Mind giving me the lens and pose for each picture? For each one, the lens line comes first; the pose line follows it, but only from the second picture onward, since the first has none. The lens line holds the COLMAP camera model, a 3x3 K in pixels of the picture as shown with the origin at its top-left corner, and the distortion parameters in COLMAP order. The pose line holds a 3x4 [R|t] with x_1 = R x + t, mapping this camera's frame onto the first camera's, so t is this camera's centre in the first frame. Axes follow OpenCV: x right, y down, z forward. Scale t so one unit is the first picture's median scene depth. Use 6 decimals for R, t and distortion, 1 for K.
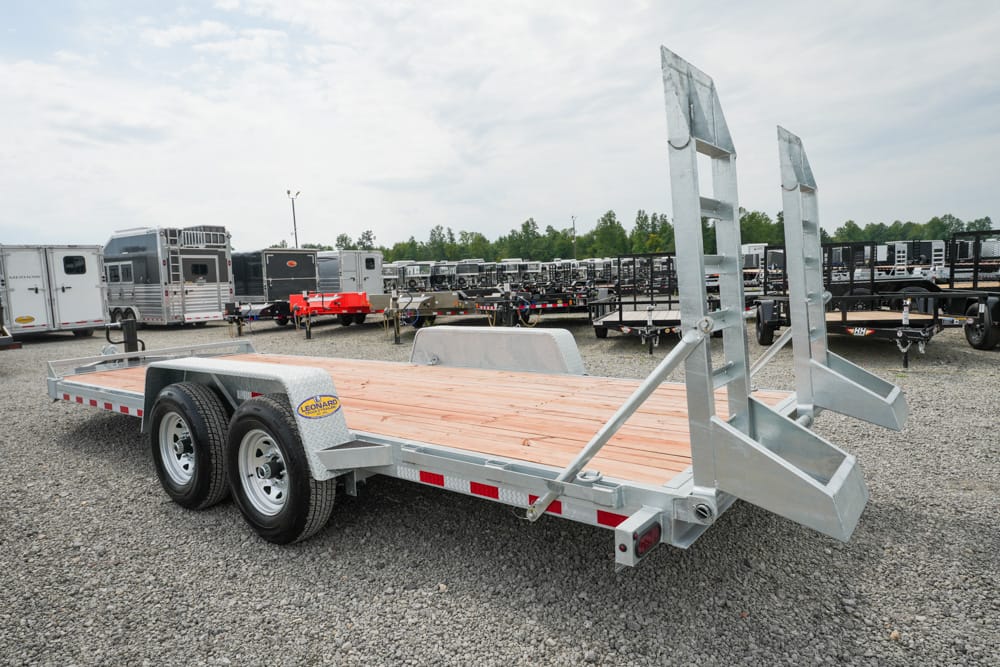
lens RADIAL K [[606.6, 0, 493.5], [0, 606.6, 337.7], [0, 0, 1]] dist [0.006814, -0.001765]
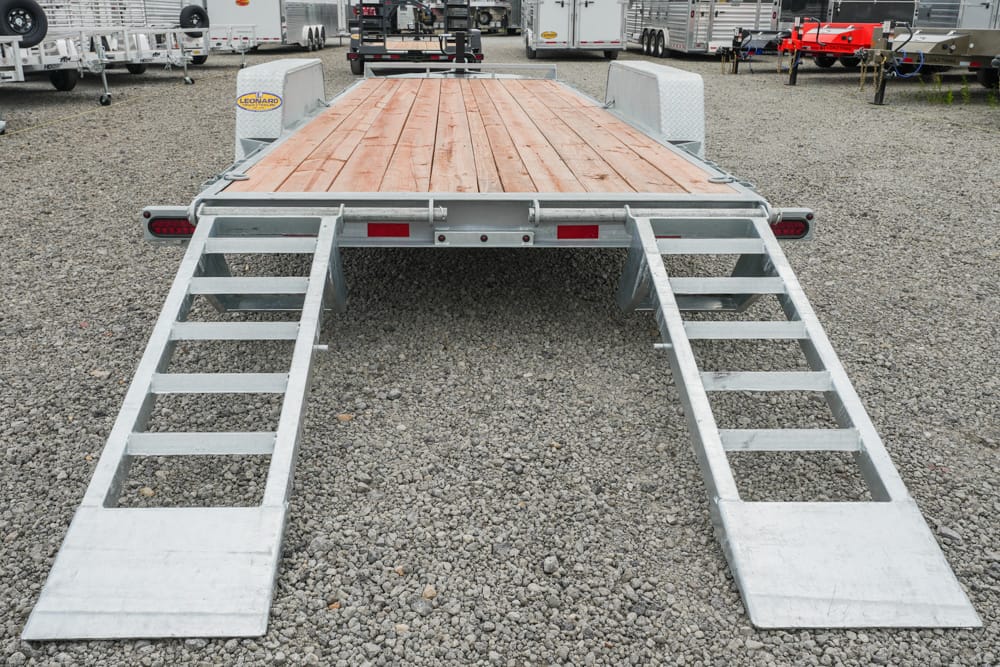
lens RADIAL K [[830.4, 0, 486.5], [0, 830.4, 233.3], [0, 0, 1]] dist [0.025089, -0.020483]
pose [[0.643366, 0.238771, -0.727371, 0.155271], [-0.108856, 0.968996, 0.221803, -0.005198], [0.757780, -0.063522, 0.649411, 0.039746]]
